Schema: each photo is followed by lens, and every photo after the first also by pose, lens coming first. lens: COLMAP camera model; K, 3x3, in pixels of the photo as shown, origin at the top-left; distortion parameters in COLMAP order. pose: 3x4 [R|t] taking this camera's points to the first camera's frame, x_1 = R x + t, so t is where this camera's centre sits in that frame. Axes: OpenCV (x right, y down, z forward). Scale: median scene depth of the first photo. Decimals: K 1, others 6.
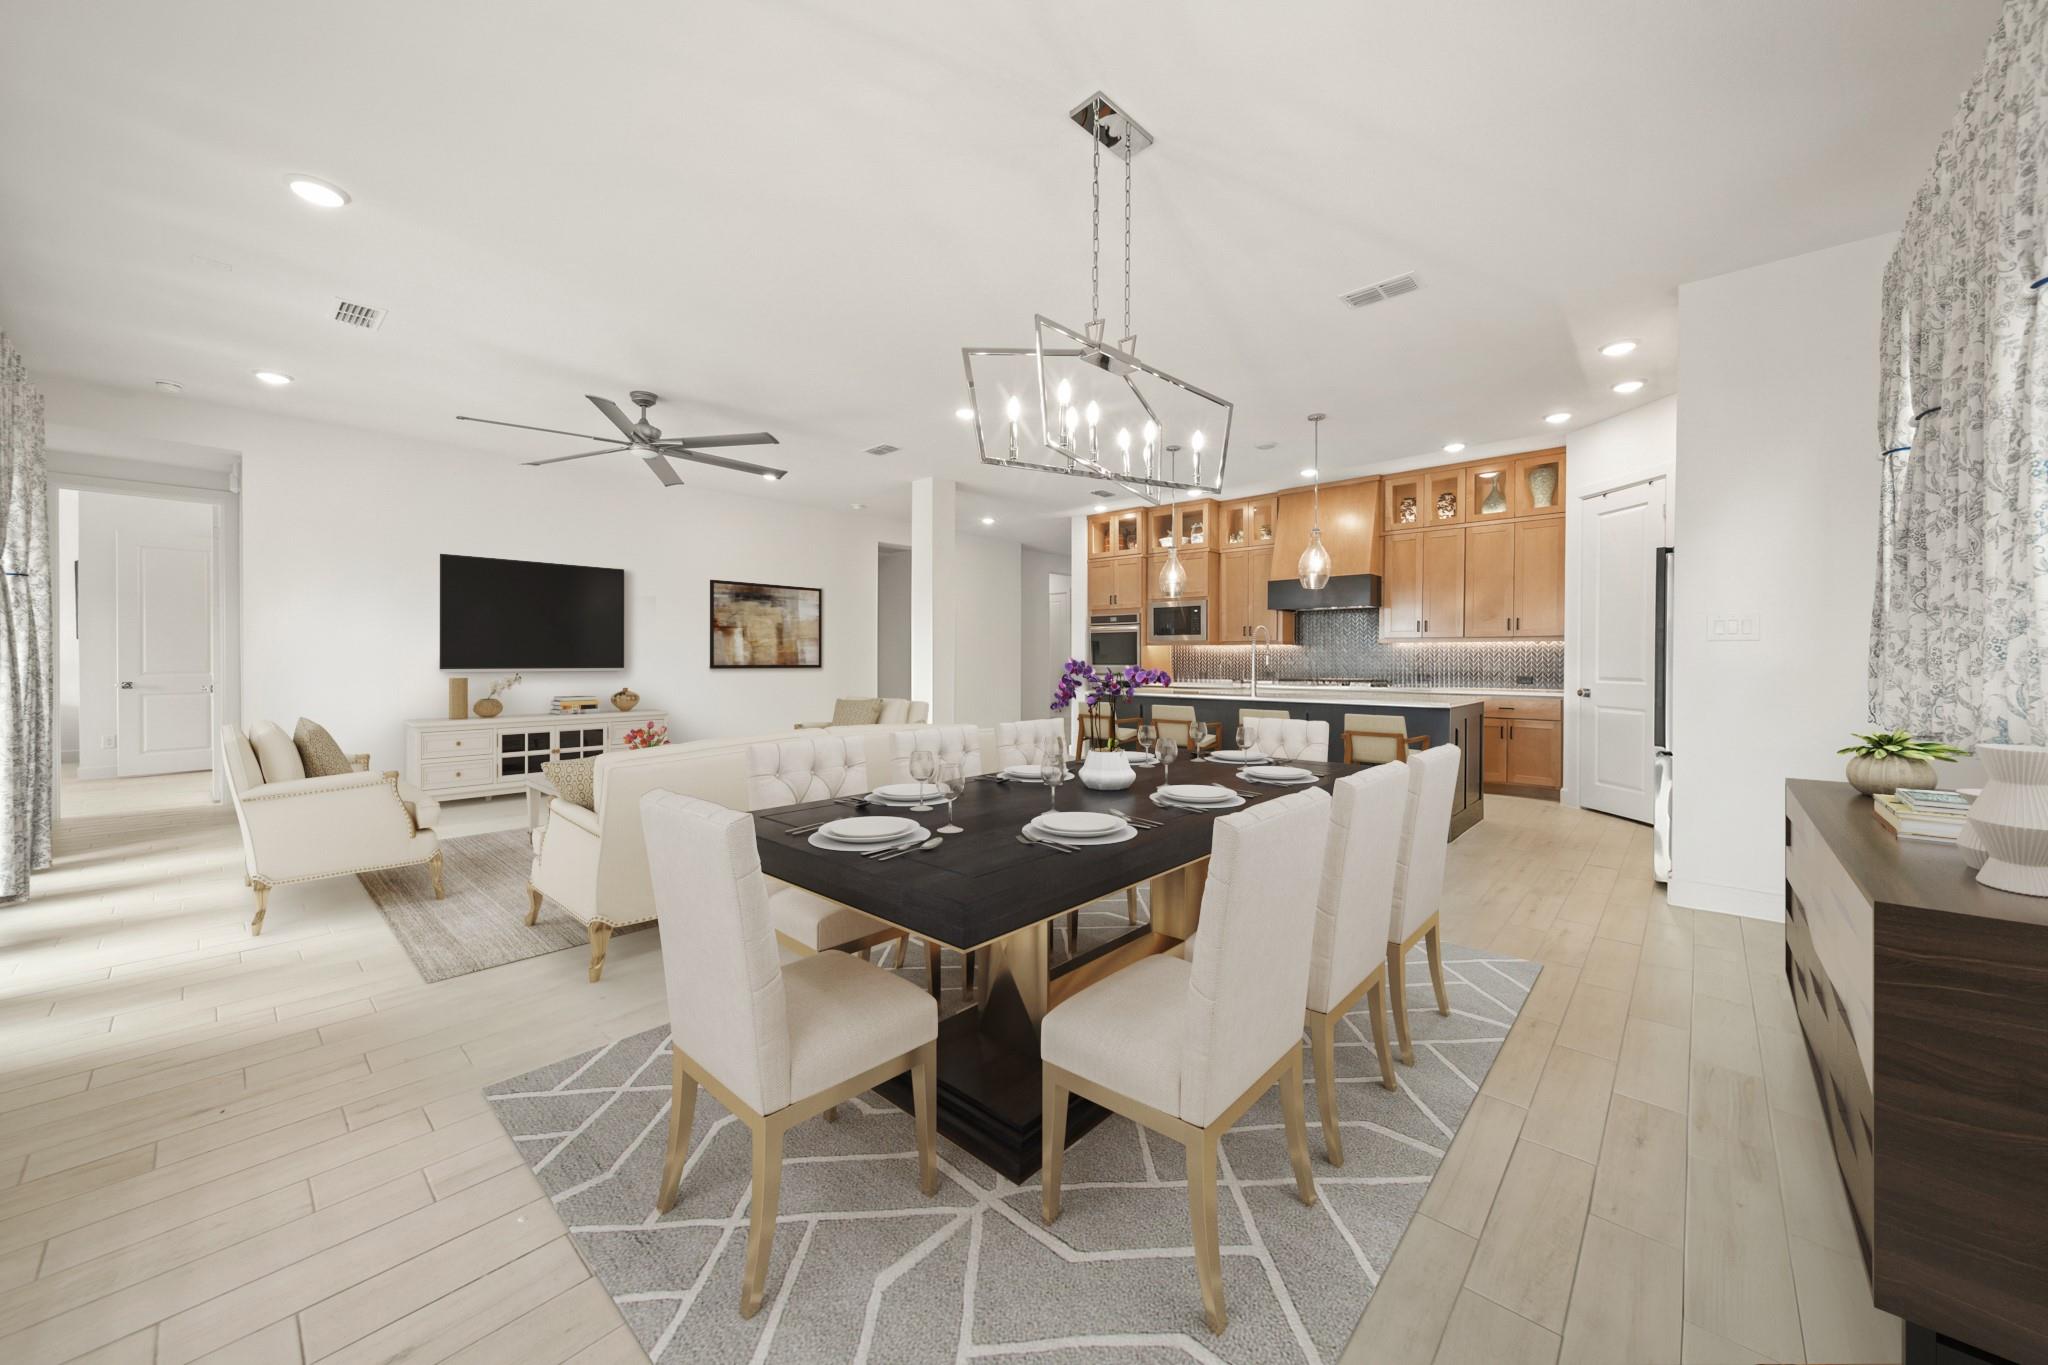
lens RADIAL K [[736.9, 0, 1030.5], [0, 736.9, 667.8], [0, 0, 1]] dist [0.000270, -0.001245]
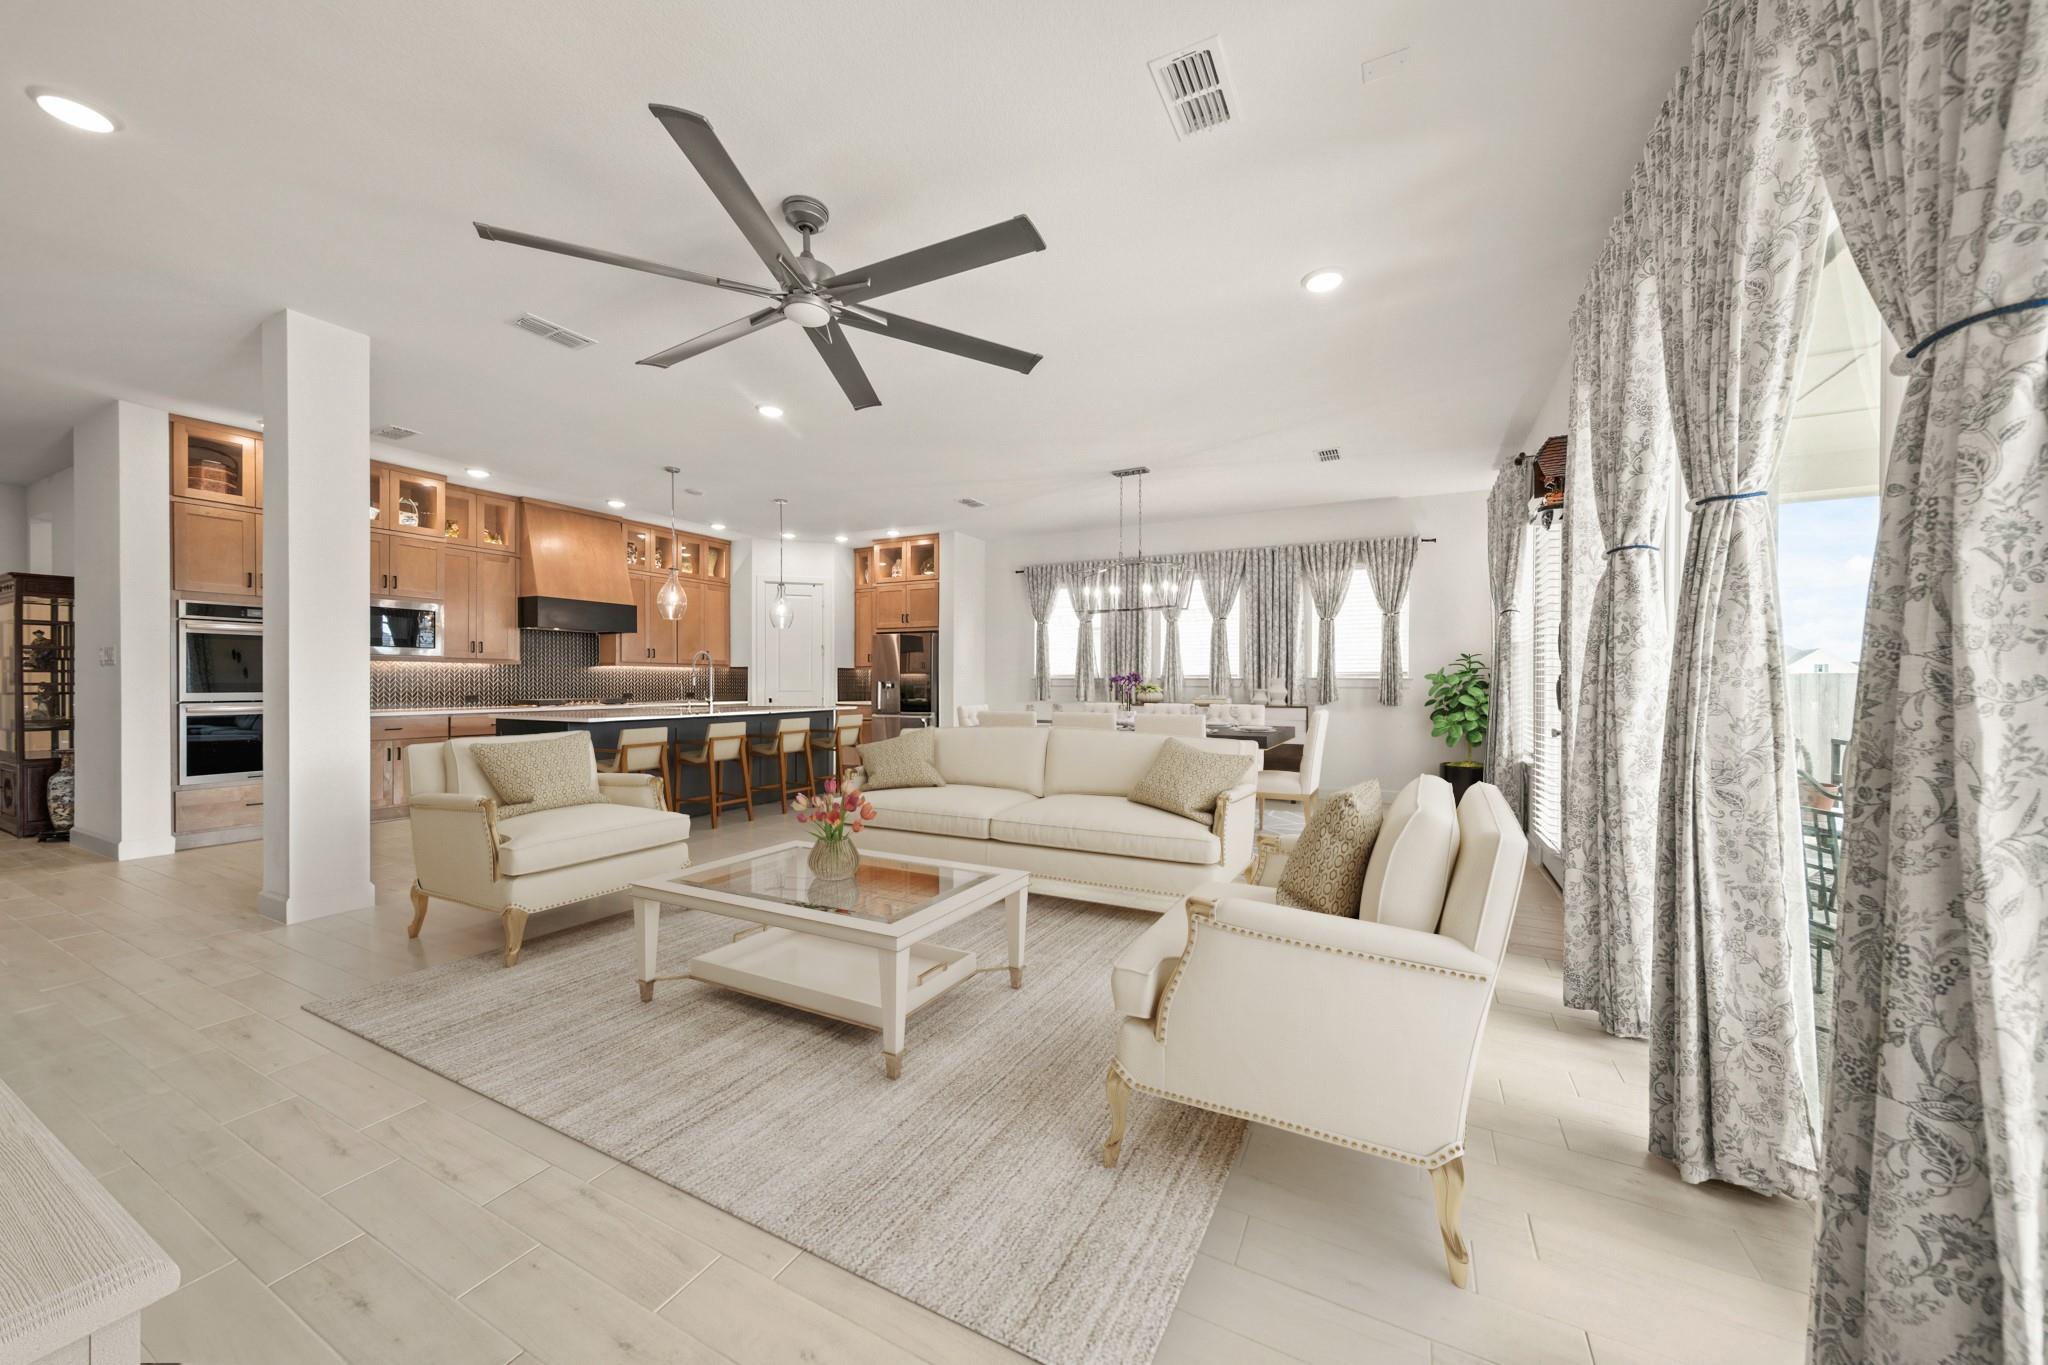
lens RADIAL K [[736.9, 0, 1023.7], [0, 736.9, 698.7], [0, 0, 1]] dist [0.000270, -0.001245]
pose [[-0.246870, -0.026088, 0.968697, -0.776849], [0.008347, 0.999543, 0.029046, -0.011645], [-0.969013, 0.015256, -0.246540, 0.685022]]
